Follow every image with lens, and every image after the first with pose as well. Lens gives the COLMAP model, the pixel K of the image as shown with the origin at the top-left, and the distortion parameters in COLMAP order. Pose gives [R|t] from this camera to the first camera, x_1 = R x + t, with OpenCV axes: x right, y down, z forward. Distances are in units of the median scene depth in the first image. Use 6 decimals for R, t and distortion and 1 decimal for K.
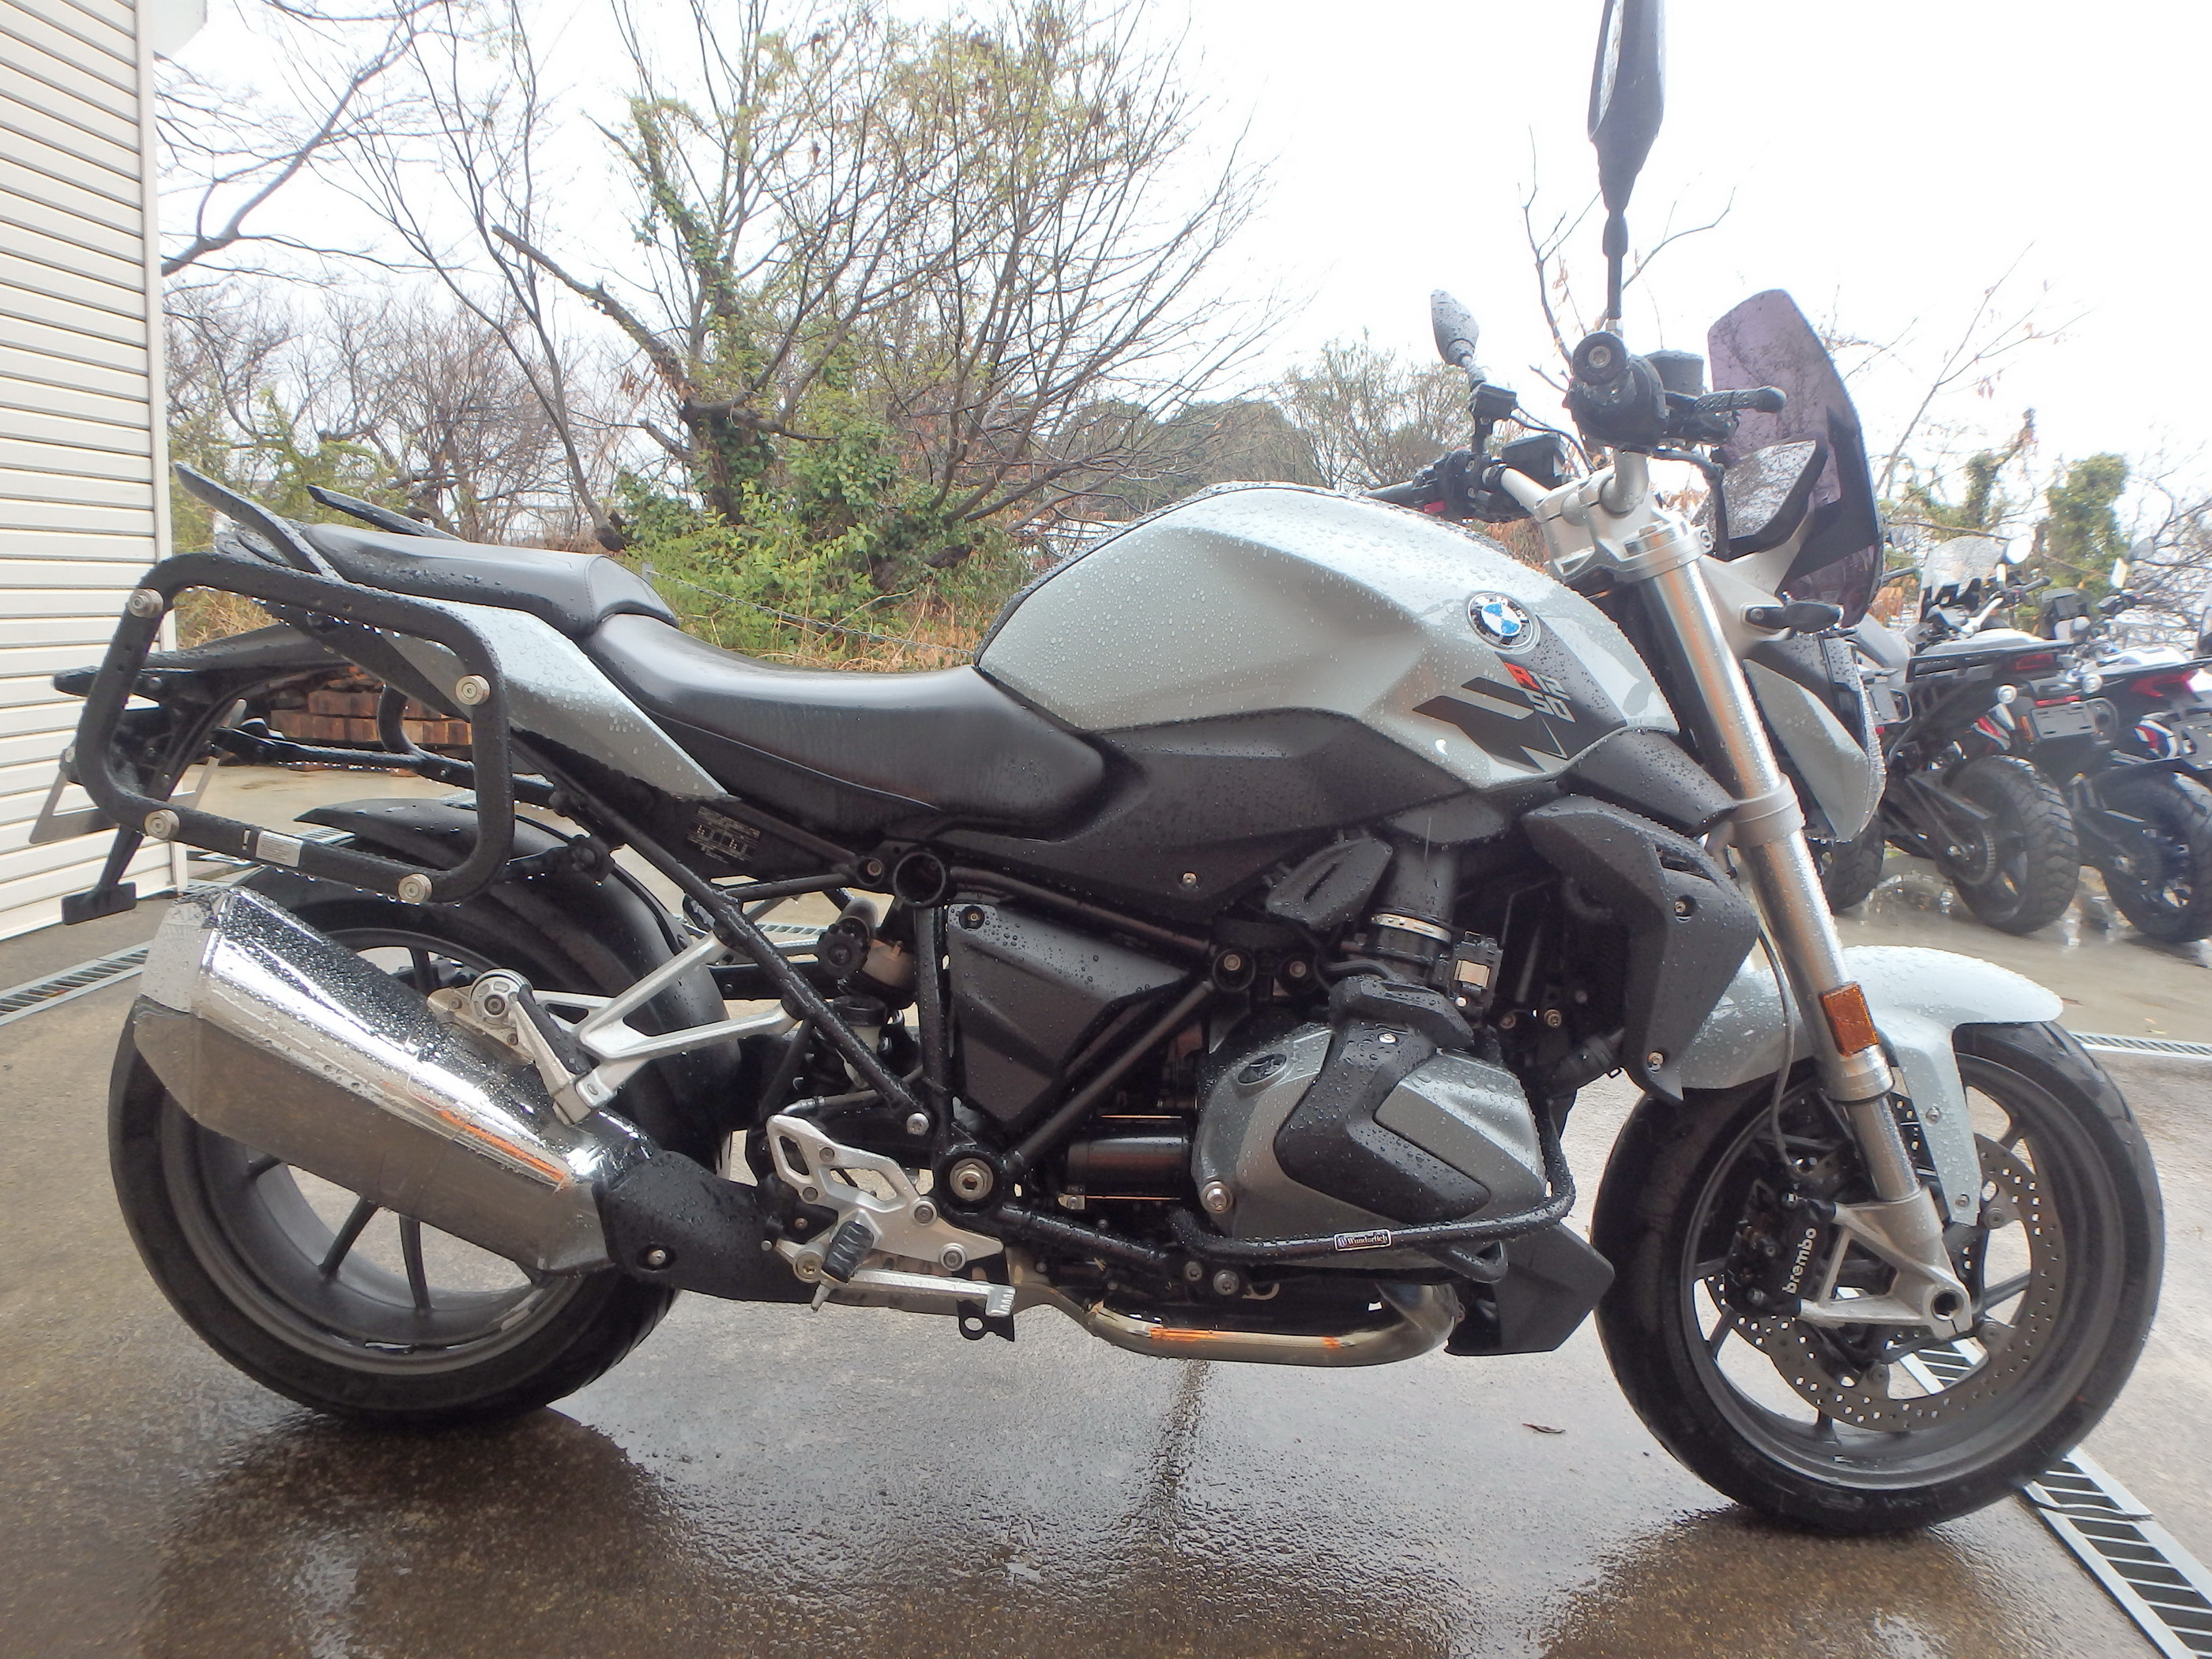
lens RADIAL K [[1328.3, 0, 1106.9], [0, 1328.3, 836.3], [0, 0, 1]] dist [-0.047796, 0.004210]
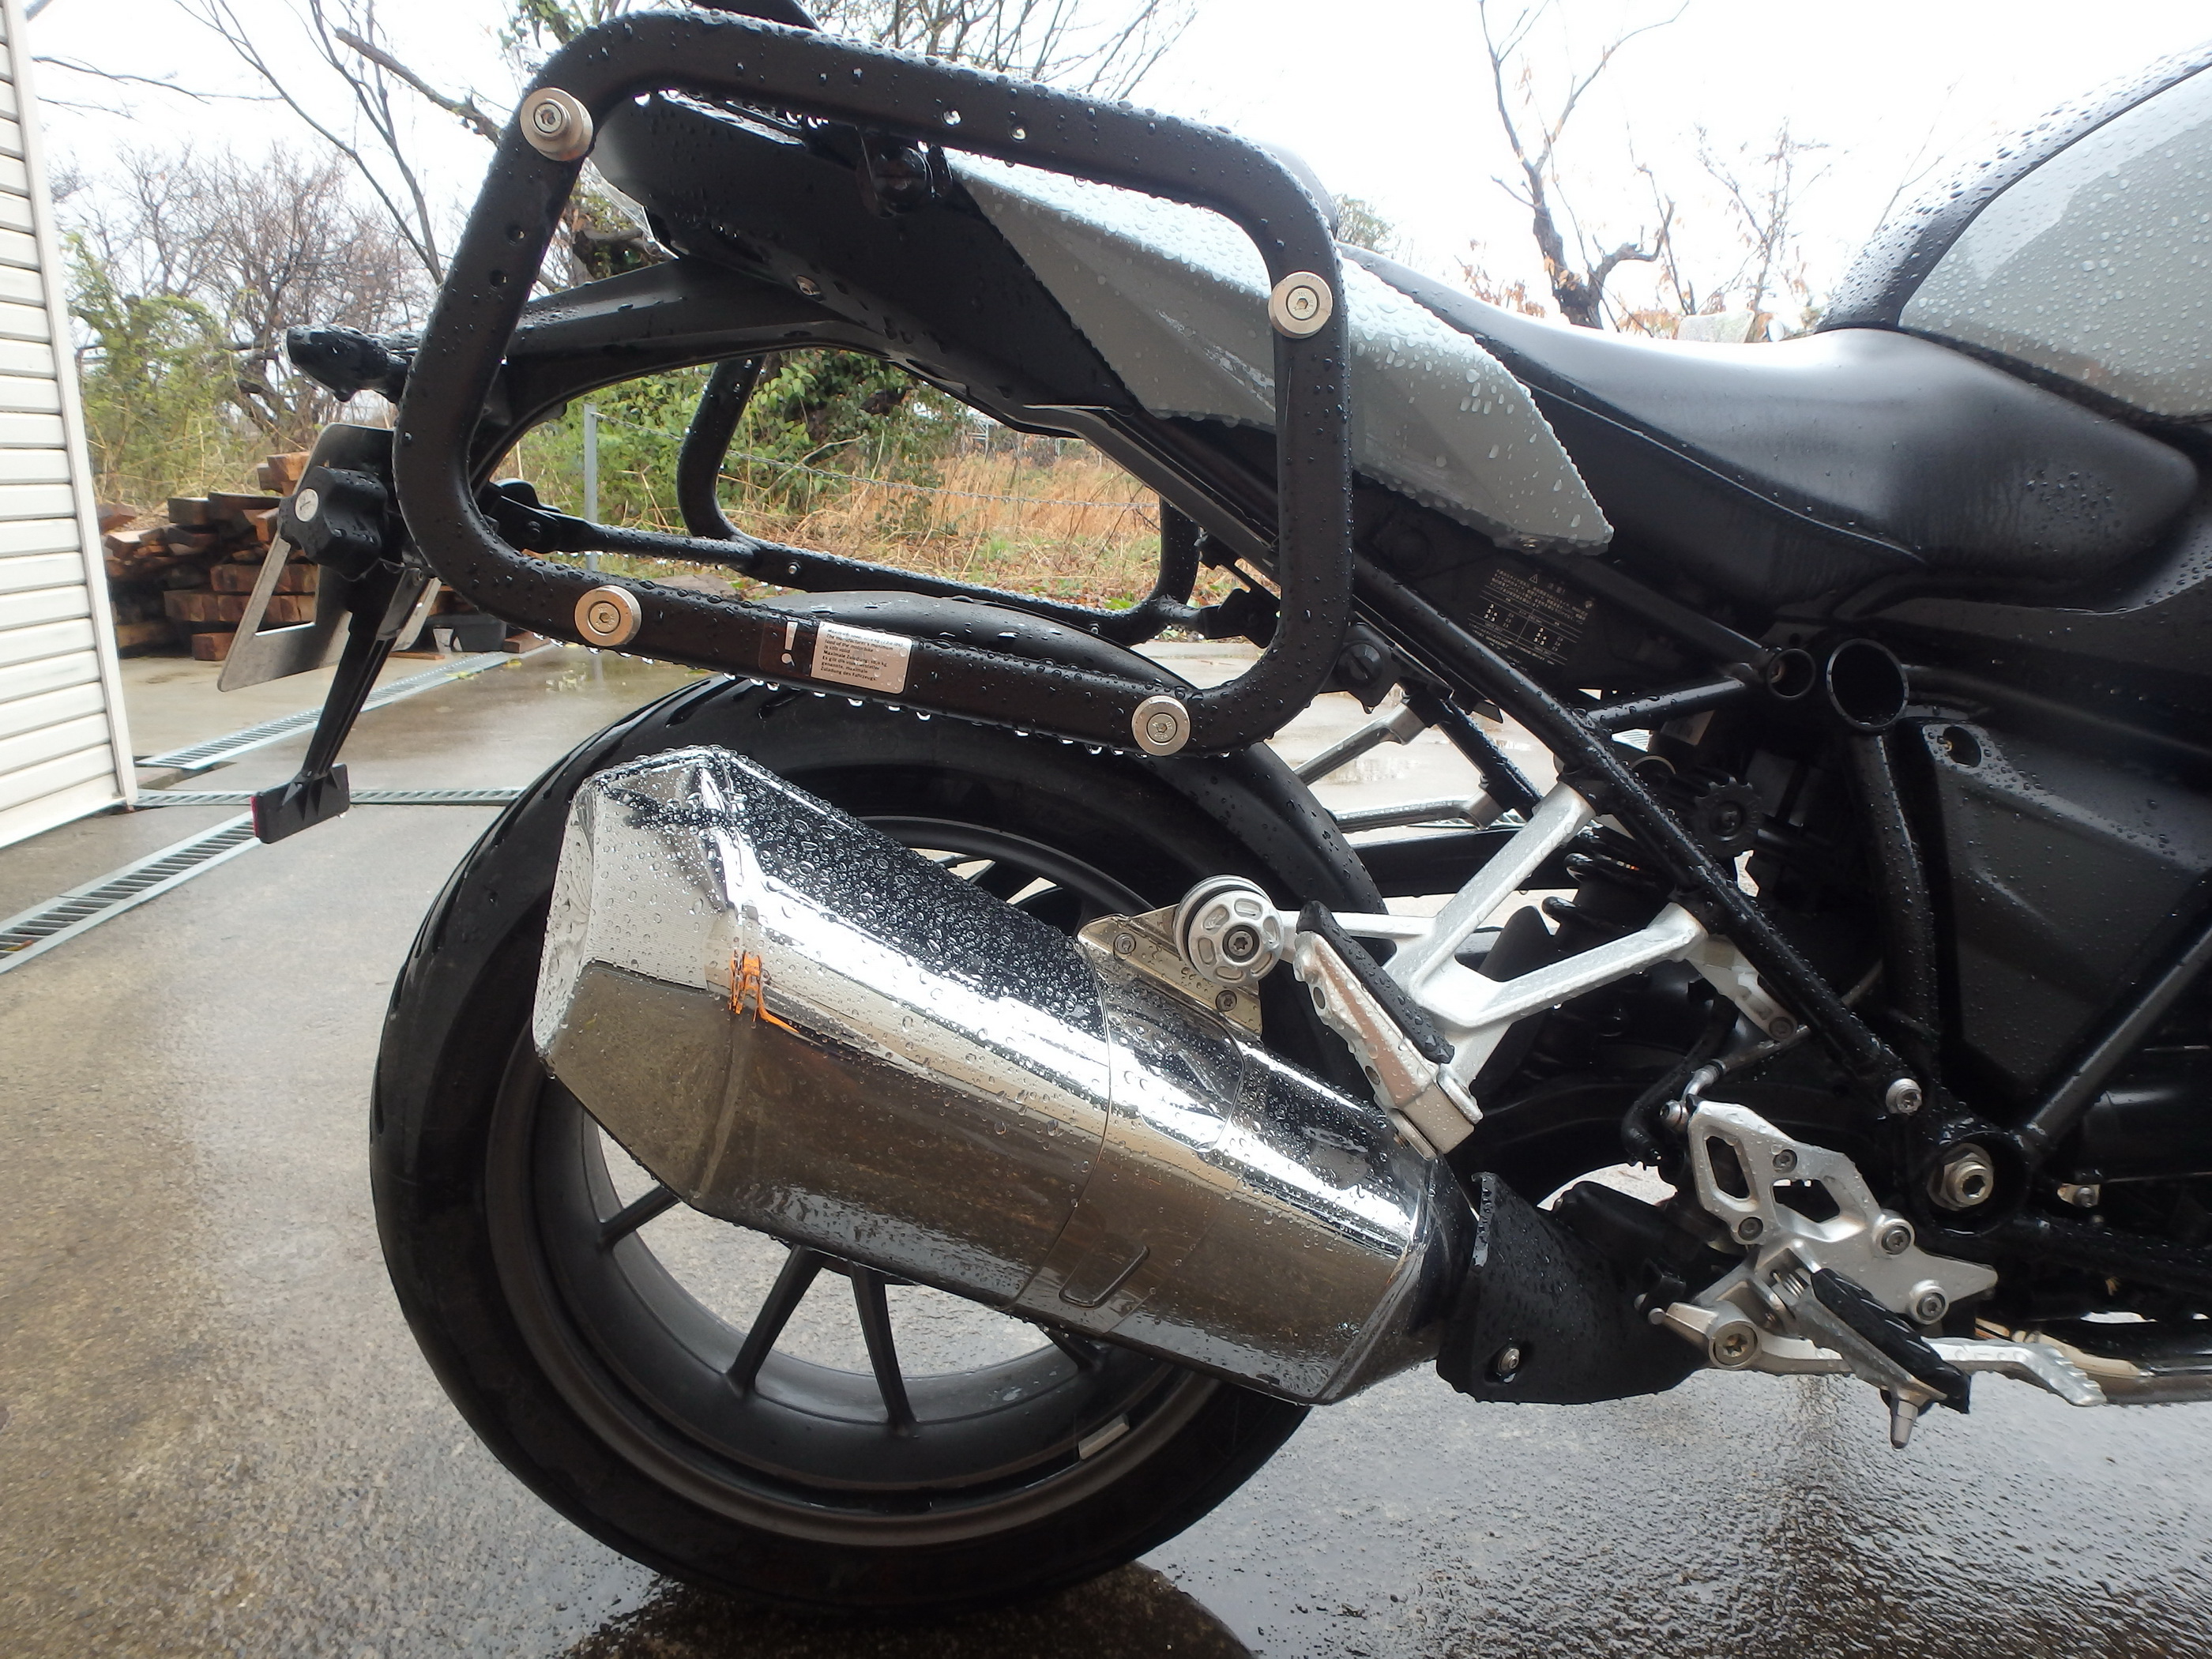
lens RADIAL K [[1370.4, 0, 1100.9], [0, 1370.4, 831.8], [0, 0, 1]] dist [-0.071810, 0.029103]
pose [[0.996386, -0.048841, 0.069491, -0.534034], [0.042418, 0.994940, 0.091073, 0.029481], [-0.073587, -0.087796, 0.993417, 0.435508]]
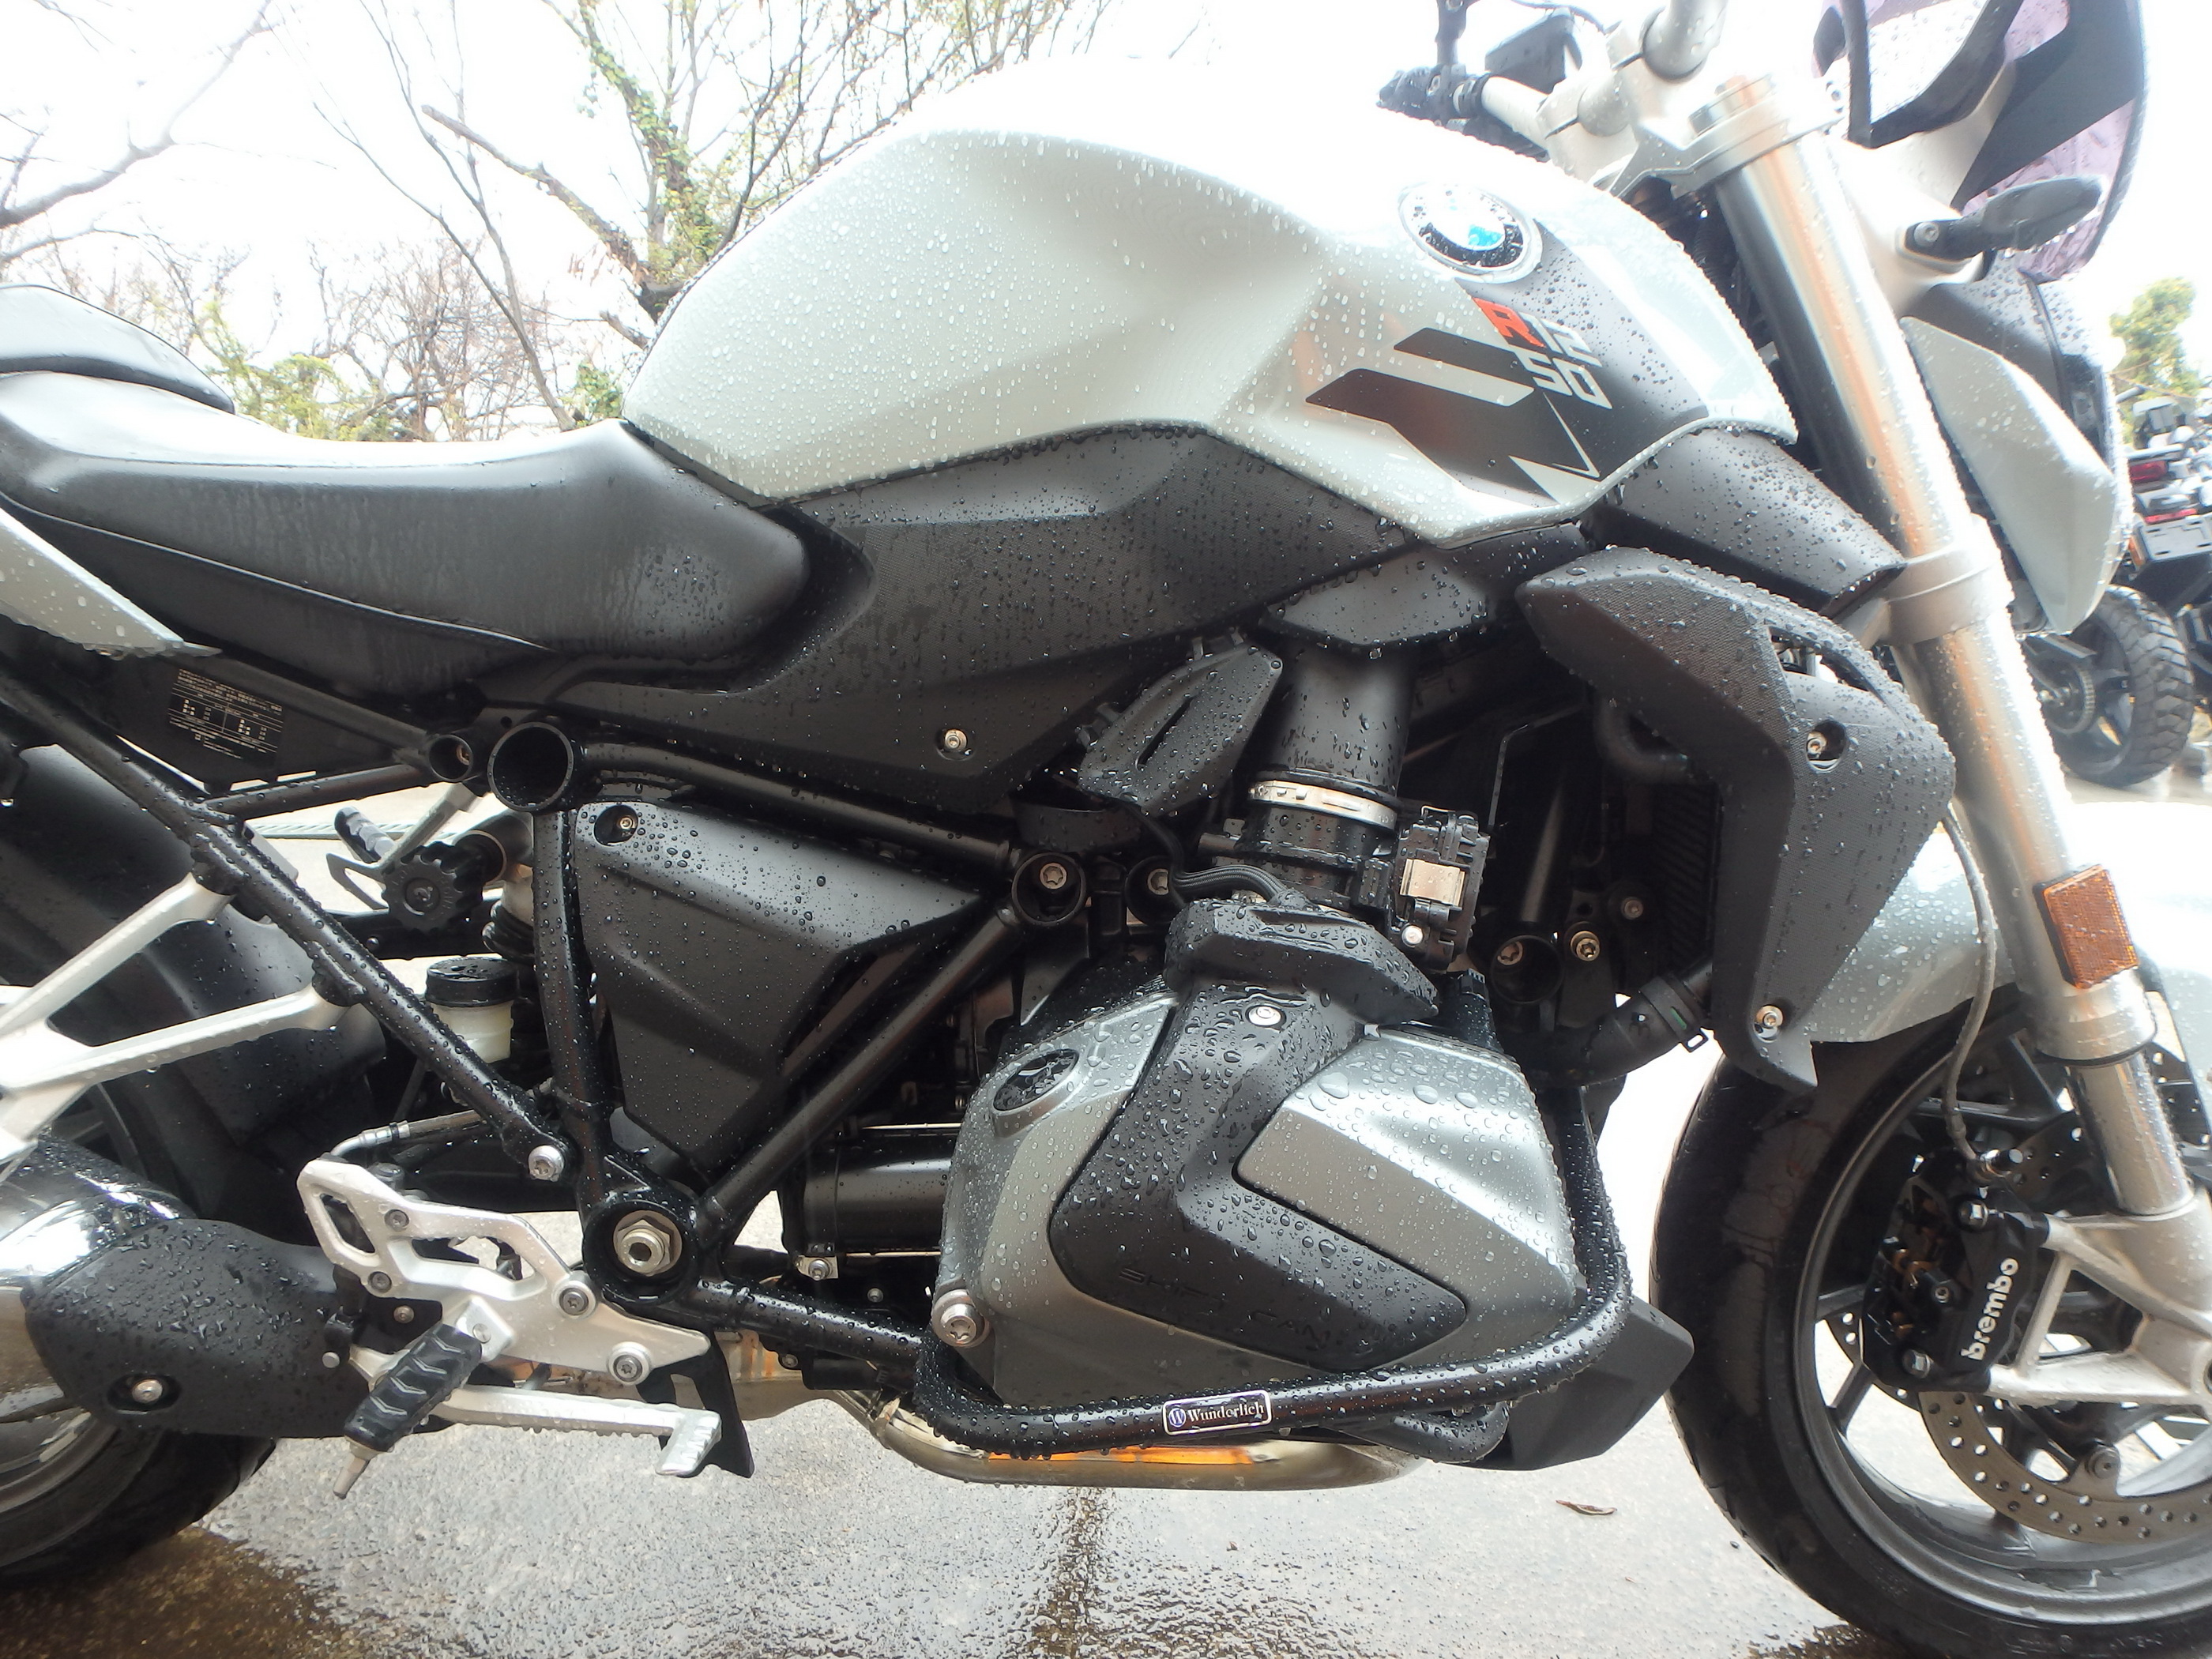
lens RADIAL K [[1334.4, 0, 1110.8], [0, 1334.4, 843.4], [0, 0, 1]] dist [-0.034704, 0.000376]
pose [[0.998654, -0.047271, -0.021367, 0.138084], [0.048845, 0.995566, 0.080384, 0.032584], [0.017472, -0.081319, 0.996535, 0.398643]]
